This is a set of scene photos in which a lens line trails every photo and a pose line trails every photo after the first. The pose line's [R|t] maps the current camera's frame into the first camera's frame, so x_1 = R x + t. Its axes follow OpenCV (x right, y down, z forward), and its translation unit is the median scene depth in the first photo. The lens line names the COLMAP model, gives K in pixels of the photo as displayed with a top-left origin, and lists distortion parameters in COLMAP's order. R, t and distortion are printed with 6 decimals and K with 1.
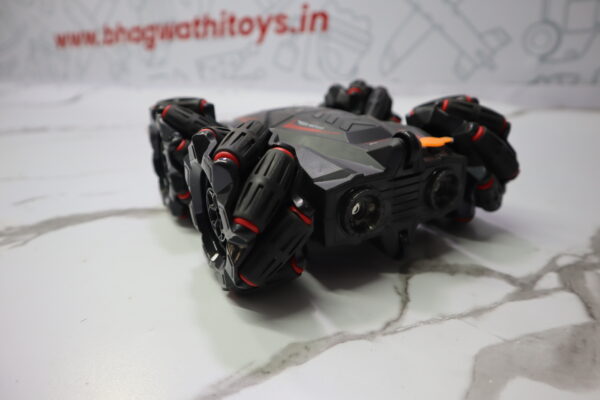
lens RADIAL K [[423.1, 0, 303.0], [0, 423.1, 200.6], [0, 0, 1]] dist [-0.115512, 0.077950]
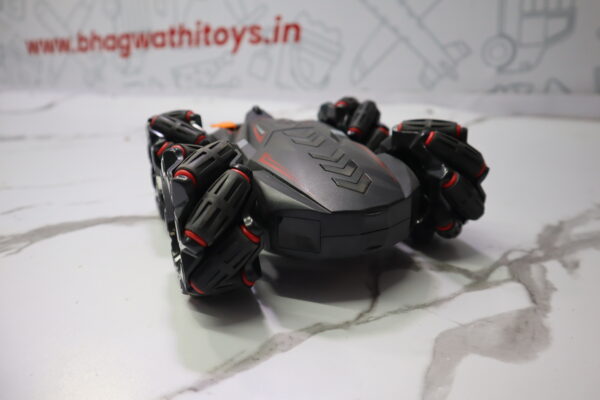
lens RADIAL K [[421.9, 0, 303.3], [0, 421.9, 199.7], [0, 0, 1]] dist [-0.111734, 0.073812]
pose [[0.997780, -0.015865, 0.064678, -0.007651], [0.016397, 0.999836, -0.007705, -0.004005], [-0.064545, 0.008748, 0.997876, -0.045083]]
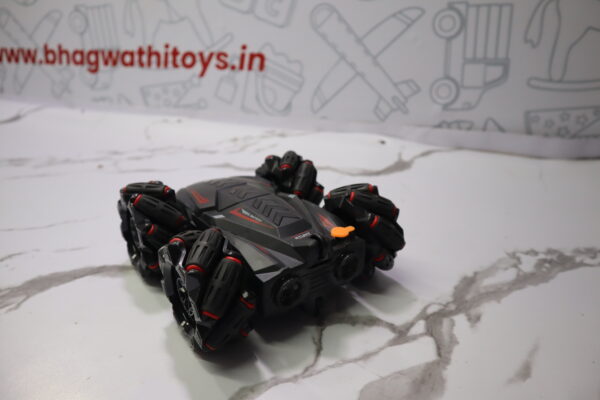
lens RADIAL K [[420.8, 0, 303.8], [0, 420.8, 200.7], [0, 0, 1]] dist [-0.118251, 0.077184]
pose [[0.988848, -0.011225, 0.148504, -0.006402], [0.005406, 0.999204, 0.039531, -0.122080], [-0.148830, -0.038288, 0.988121, -0.146312]]
